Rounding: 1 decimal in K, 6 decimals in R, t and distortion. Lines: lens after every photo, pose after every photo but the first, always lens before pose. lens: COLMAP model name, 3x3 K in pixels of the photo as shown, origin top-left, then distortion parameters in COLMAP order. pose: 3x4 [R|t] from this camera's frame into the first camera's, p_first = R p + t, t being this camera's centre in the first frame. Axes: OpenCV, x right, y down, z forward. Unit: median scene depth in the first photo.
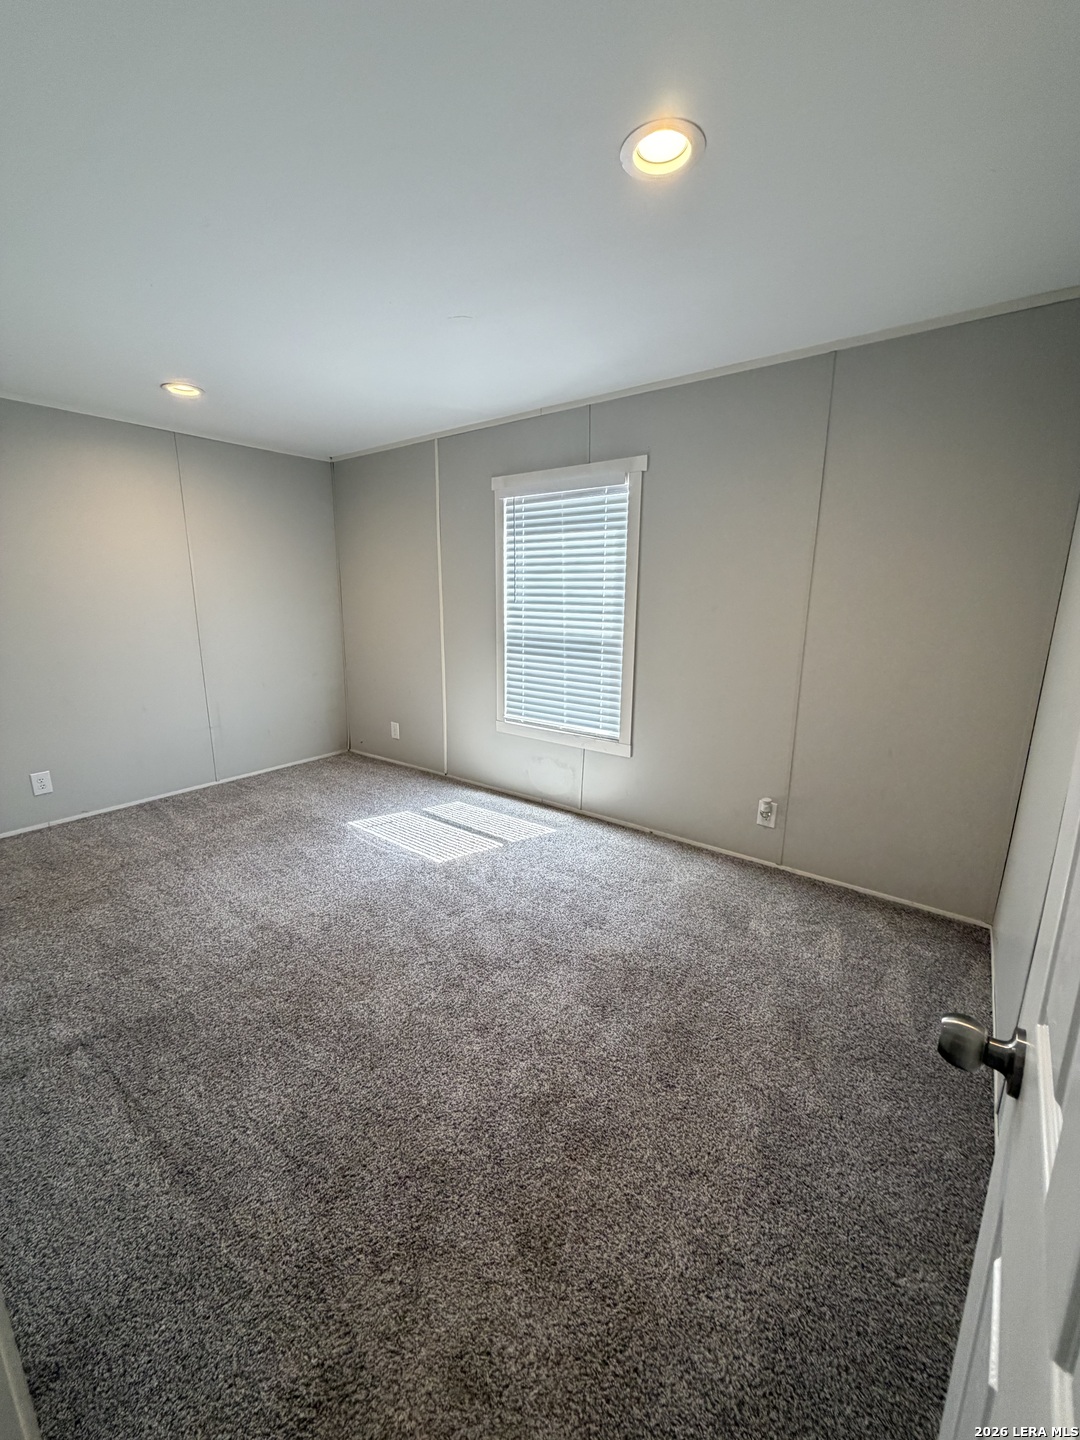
lens RADIAL K [[570.6, 0, 538.3], [0, 570.6, 715.2], [0, 0, 1]] dist [0.000364, 0.000088]
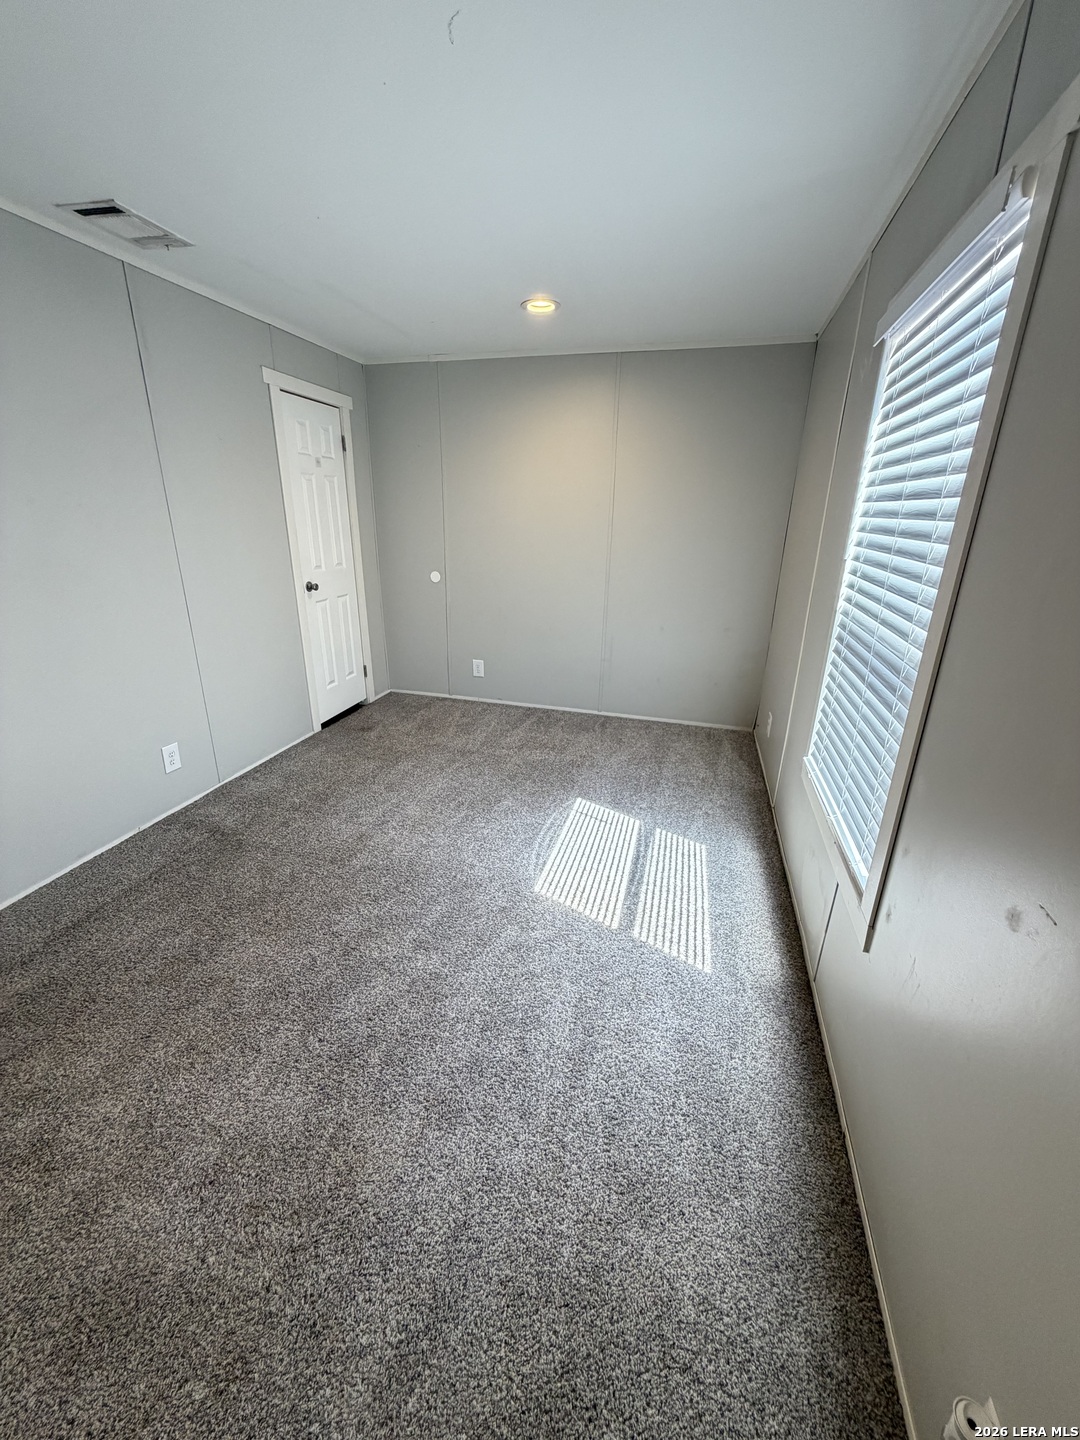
lens RADIAL K [[570.6, 0, 538.3], [0, 570.6, 715.2], [0, 0, 1]] dist [0.000364, 0.000088]
pose [[0.369797, 0.317115, -0.873320, 0.395965], [-0.218464, 0.943275, 0.250010, -0.147858], [0.903063, 0.098336, 0.418099, 0.607942]]
